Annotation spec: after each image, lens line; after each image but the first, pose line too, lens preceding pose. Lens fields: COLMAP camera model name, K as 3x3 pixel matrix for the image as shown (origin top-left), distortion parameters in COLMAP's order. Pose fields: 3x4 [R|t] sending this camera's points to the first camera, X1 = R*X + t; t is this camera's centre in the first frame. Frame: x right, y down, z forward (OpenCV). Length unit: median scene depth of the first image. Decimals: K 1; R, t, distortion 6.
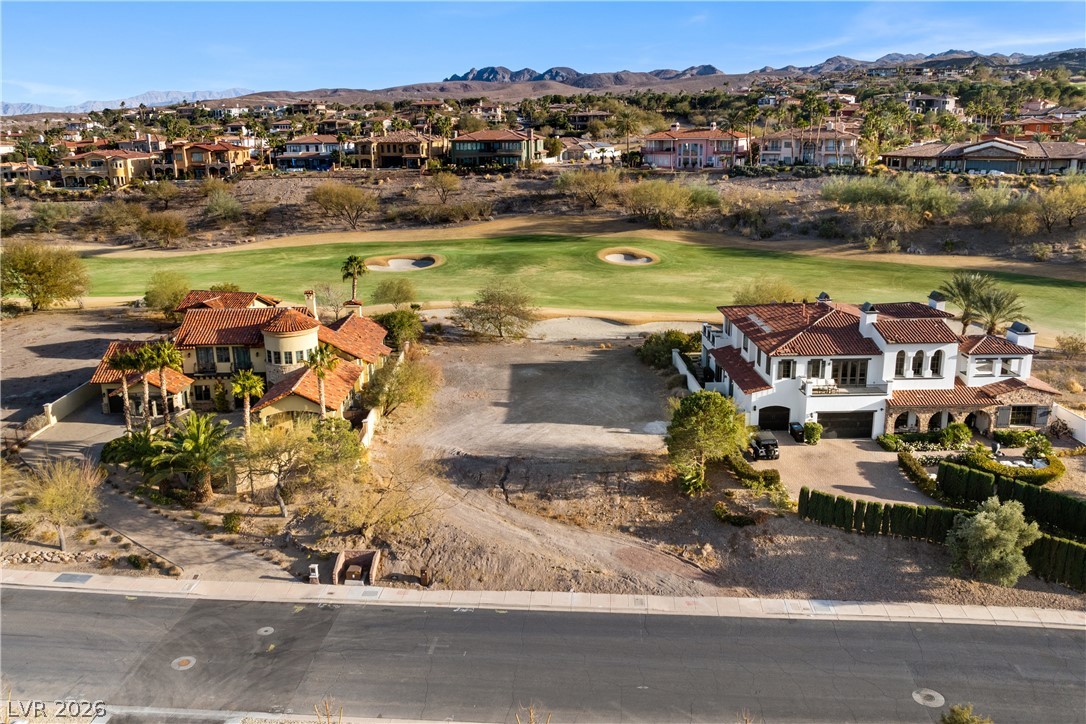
lens RADIAL K [[902.5, 0, 540.1], [0, 902.5, 363.0], [0, 0, 1]] dist [-0.007388, -0.032404]
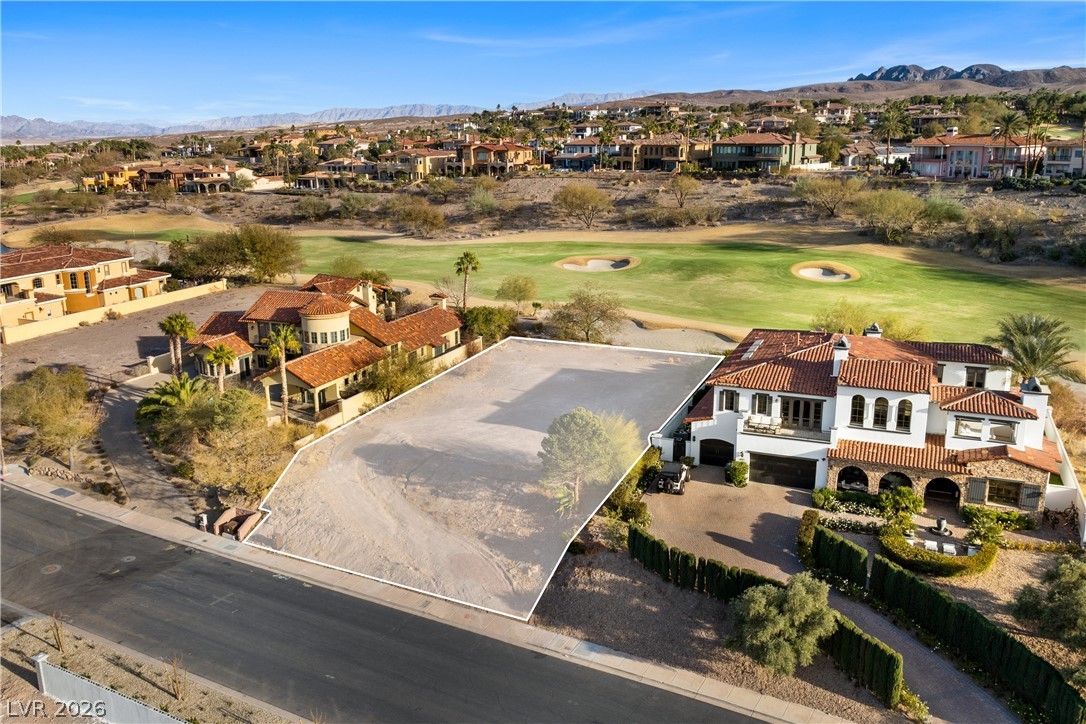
lens RADIAL K [[902.5, 0, 541.0], [0, 902.5, 365.8], [0, 0, 1]] dist [-0.007388, -0.032404]
pose [[0.912101, 0.106516, -0.395886, 0.207072], [-0.105831, 0.994103, 0.023641, -0.013380], [0.396070, 0.020334, 0.917995, 0.040294]]
